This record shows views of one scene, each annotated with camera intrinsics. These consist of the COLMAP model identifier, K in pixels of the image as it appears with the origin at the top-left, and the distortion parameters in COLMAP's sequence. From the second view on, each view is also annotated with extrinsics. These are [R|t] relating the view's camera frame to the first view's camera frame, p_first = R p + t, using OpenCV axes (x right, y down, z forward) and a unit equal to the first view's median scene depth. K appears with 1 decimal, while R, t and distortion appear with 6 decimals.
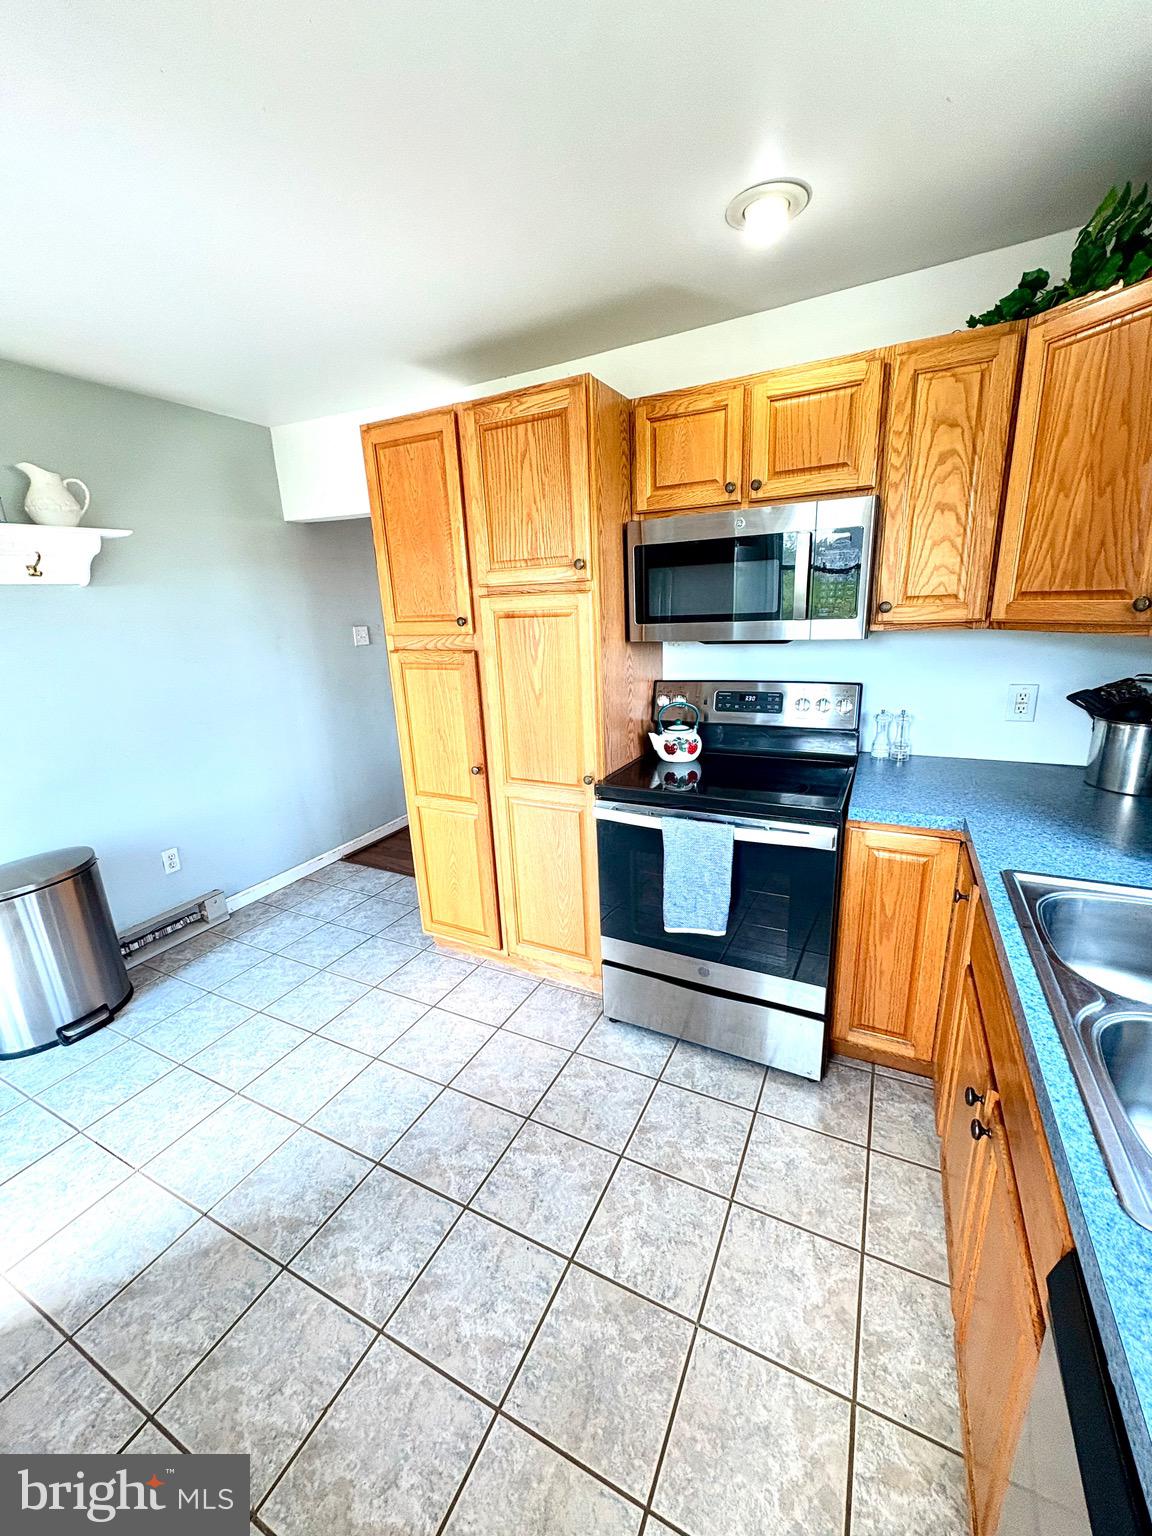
lens RADIAL K [[610.7, 0, 576.0], [0, 610.7, 768.0], [0, 0, 1]] dist [-0.000287, 0.000338]
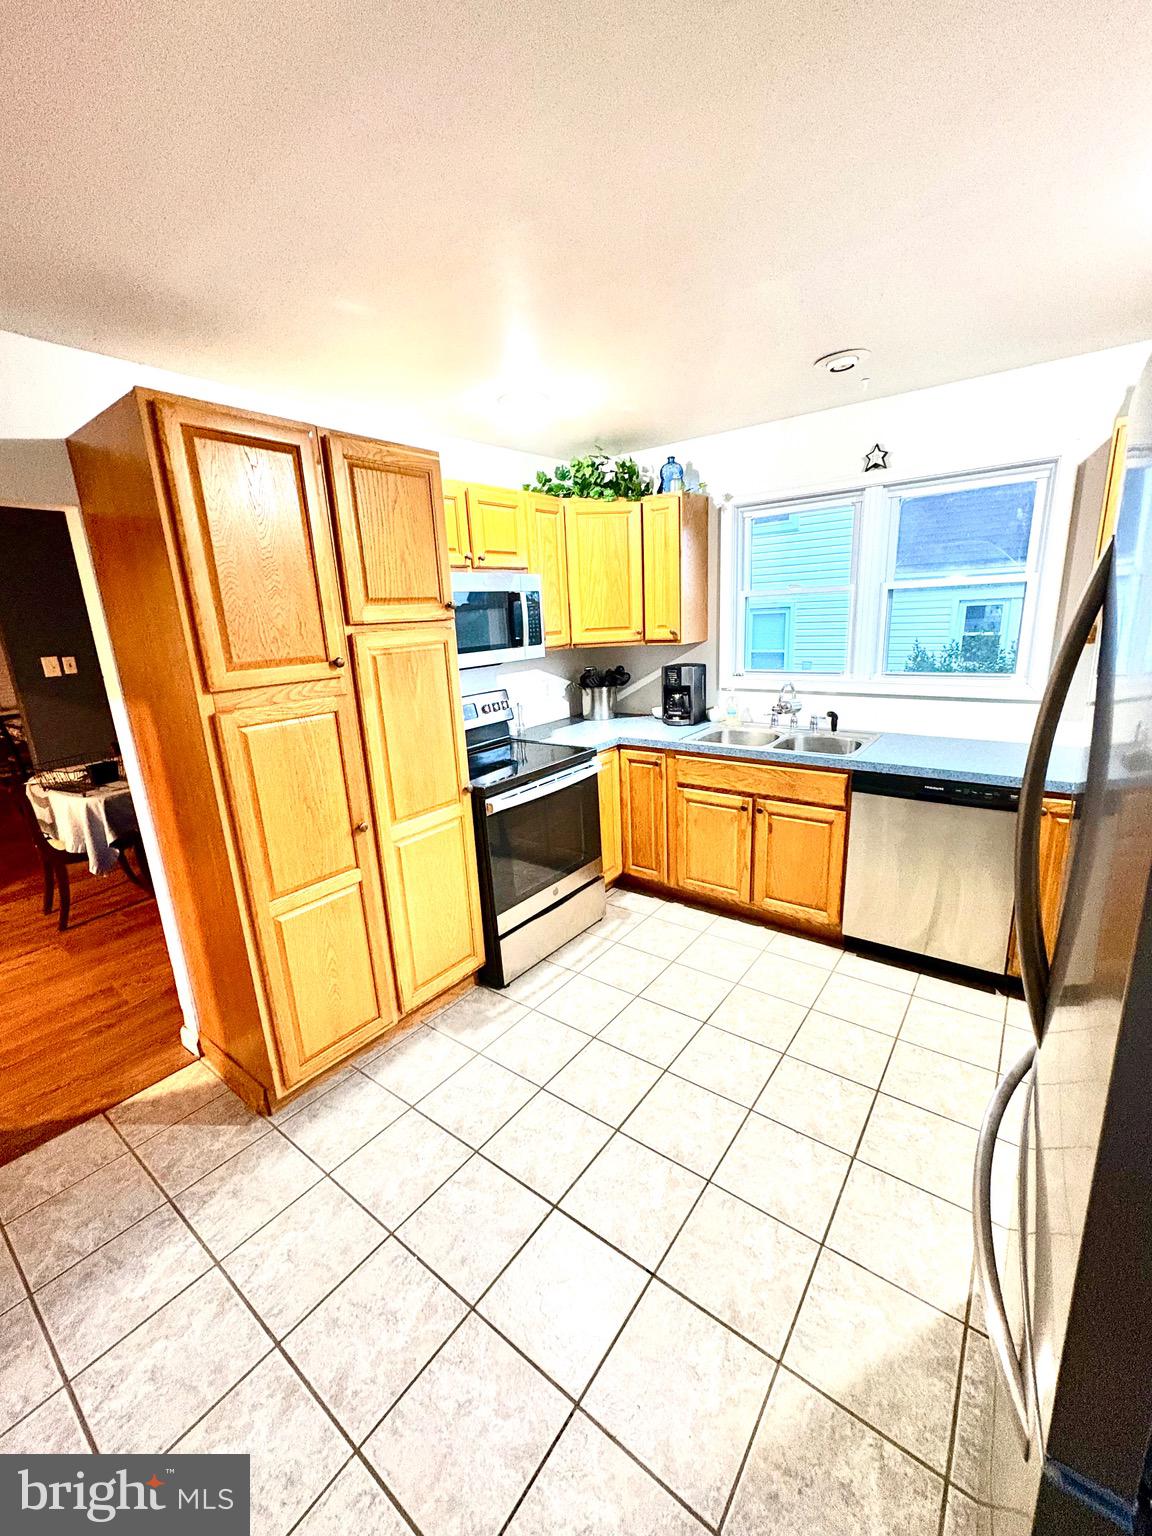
lens RADIAL K [[610.7, 0, 576.0], [0, 610.7, 768.0], [0, 0, 1]] dist [-0.000287, 0.000338]
pose [[0.179139, -0.207633, 0.961664, -1.040735], [0.306467, 0.940618, 0.146000, -0.122272], [-0.934873, 0.268564, 0.232134, 0.531308]]
